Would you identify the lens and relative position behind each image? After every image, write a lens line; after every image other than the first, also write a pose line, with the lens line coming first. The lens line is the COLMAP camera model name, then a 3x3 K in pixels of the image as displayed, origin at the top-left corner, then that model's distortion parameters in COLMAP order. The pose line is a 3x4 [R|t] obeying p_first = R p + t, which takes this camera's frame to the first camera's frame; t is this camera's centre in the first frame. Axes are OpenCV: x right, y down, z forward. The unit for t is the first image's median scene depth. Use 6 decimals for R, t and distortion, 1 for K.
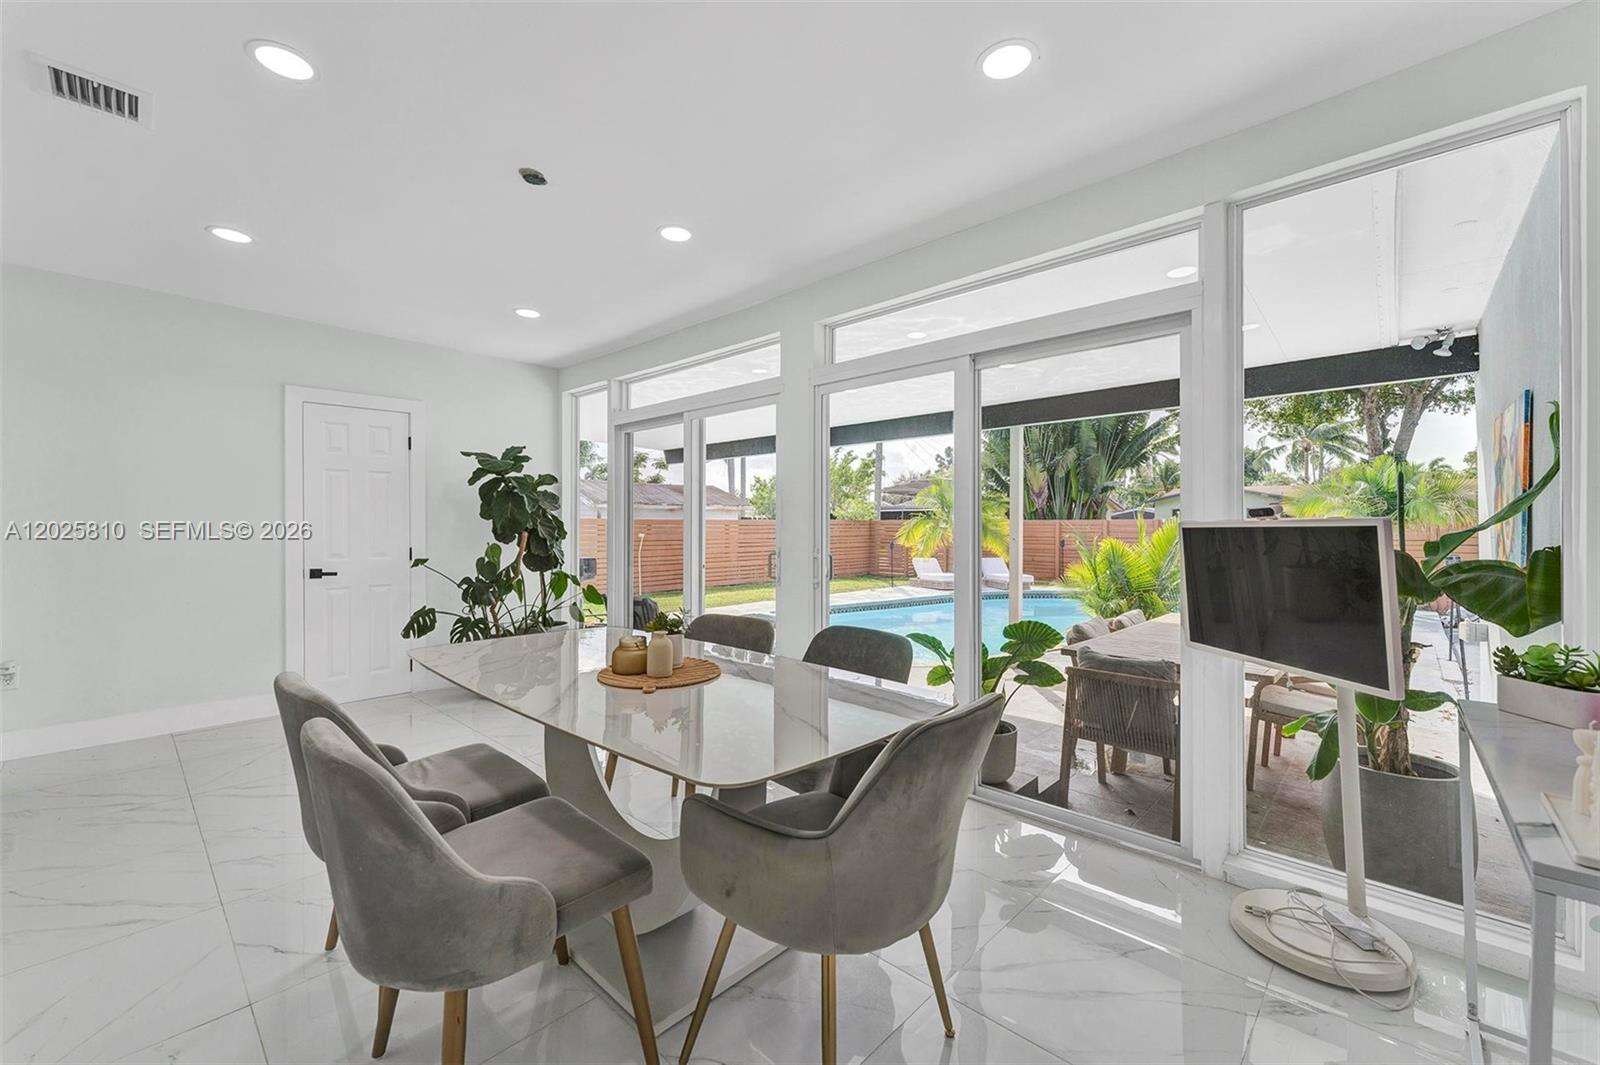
lens RADIAL K [[643.1, 0, 800.0], [0, 643.1, 532.5], [0, 0, 1]] dist [-0.001798, -0.000207]
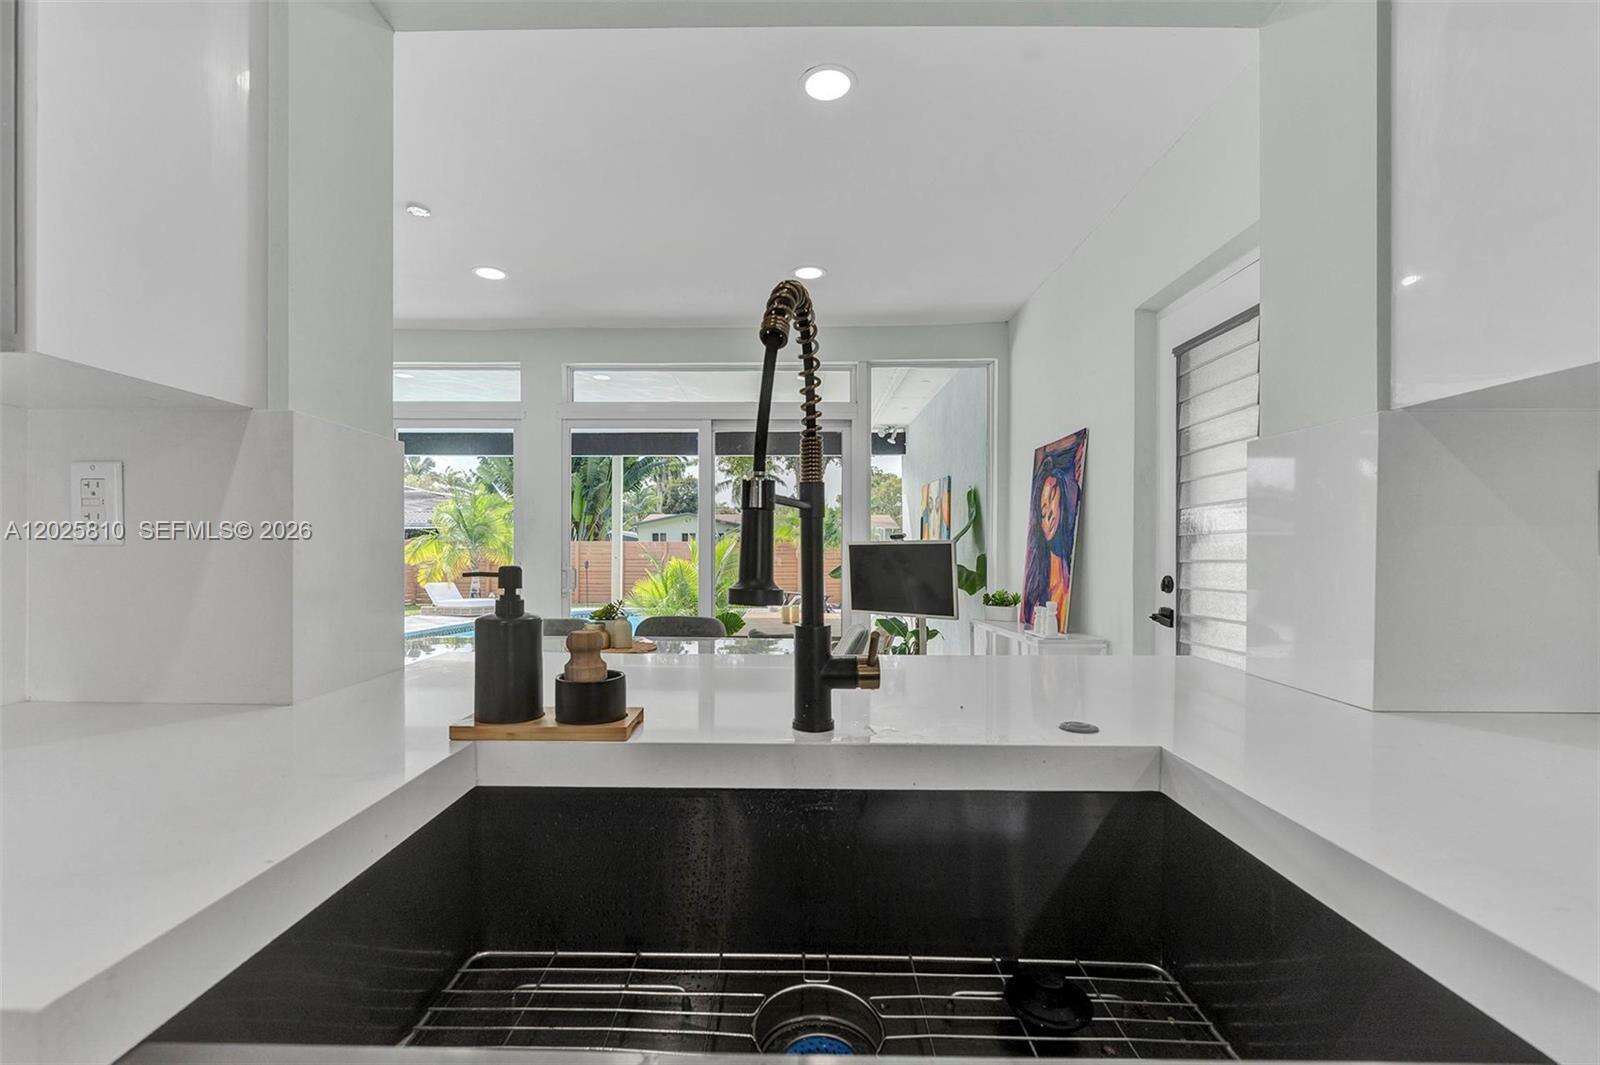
lens RADIAL K [[673.1, 0, 800.0], [0, 673.1, 532.5], [0, 0, 1]] dist [0.000050, 0.000007]
pose [[0.744318, 0.023341, 0.667417, -0.298508], [-0.001565, 0.999447, -0.033208, 0.008560], [-0.667824, 0.023673, 0.743943, -0.106913]]
